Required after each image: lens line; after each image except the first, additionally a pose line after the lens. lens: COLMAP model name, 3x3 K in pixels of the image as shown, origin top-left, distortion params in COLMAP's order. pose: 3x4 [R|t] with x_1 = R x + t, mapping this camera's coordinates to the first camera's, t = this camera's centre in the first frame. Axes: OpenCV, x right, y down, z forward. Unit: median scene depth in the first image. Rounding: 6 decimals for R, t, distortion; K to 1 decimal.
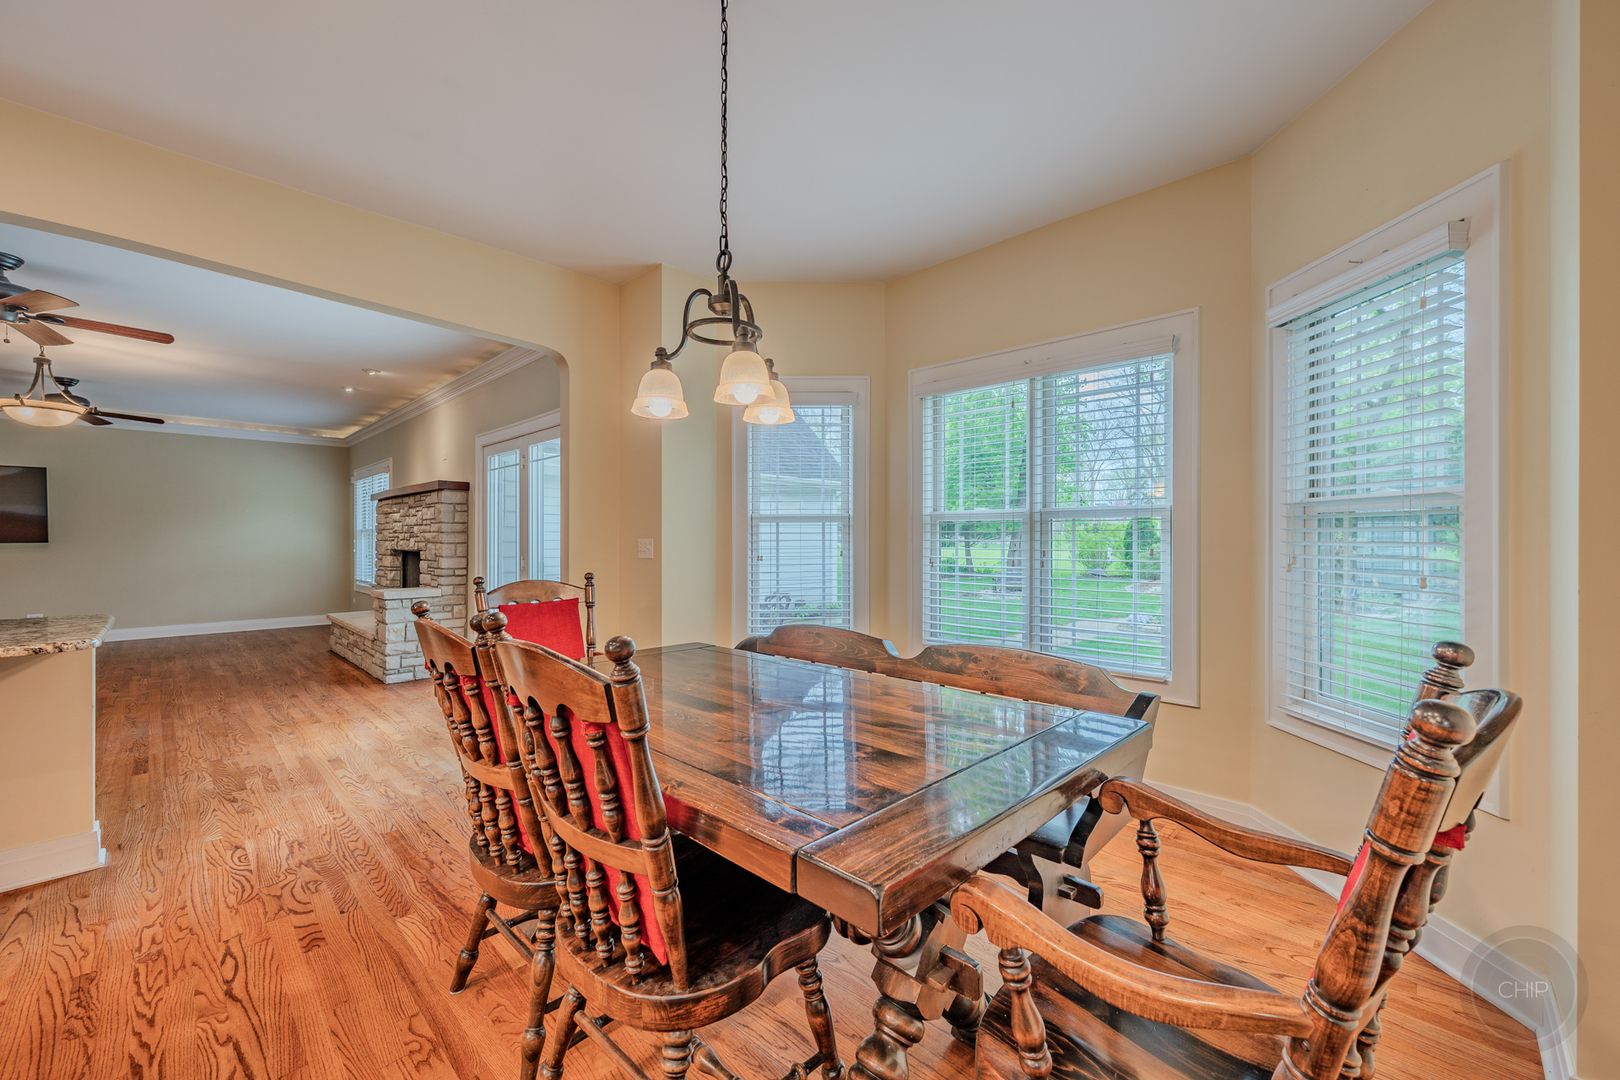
lens RADIAL K [[636.7, 0, 808.3], [0, 636.7, 540.3], [0, 0, 1]] dist [0.003948, 0.000527]
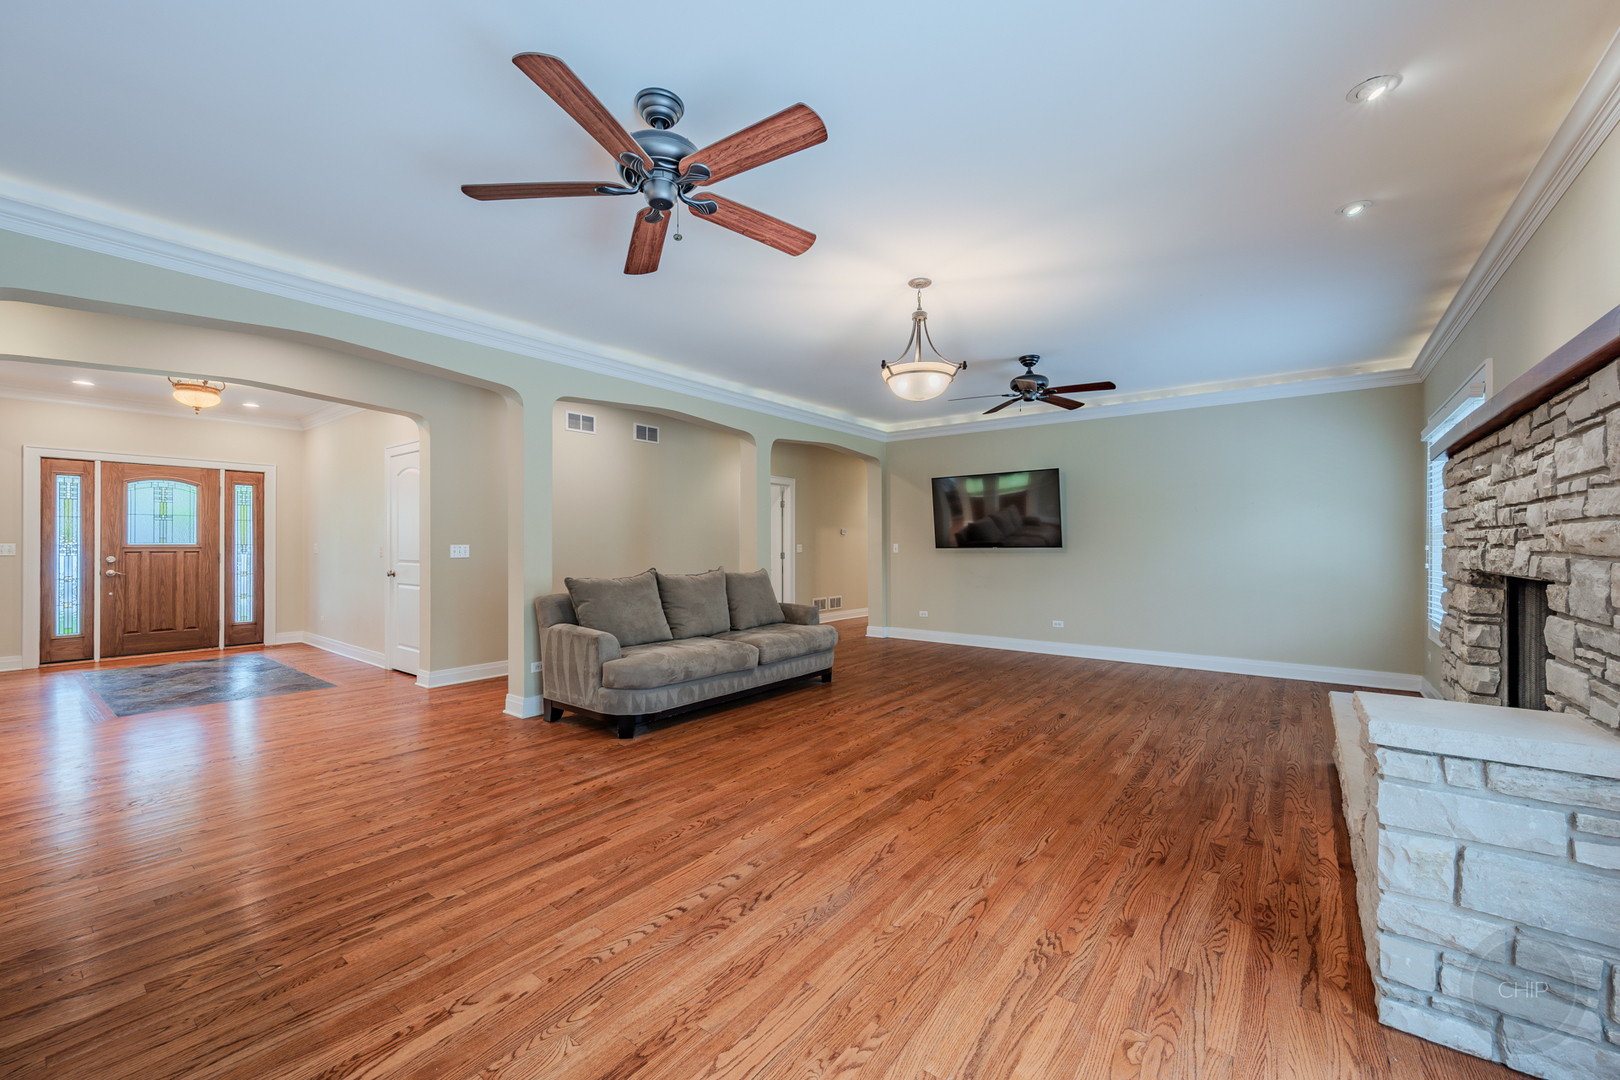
lens RADIAL K [[636.7, 0, 814.9], [0, 636.7, 541.8], [0, 0, 1]] dist [0.003948, 0.000527]
pose [[0.119934, -0.002920, -0.992778, -0.329525], [-0.001742, 0.999994, -0.003151, -0.001637], [0.992780, 0.002107, 0.119928, 0.586490]]
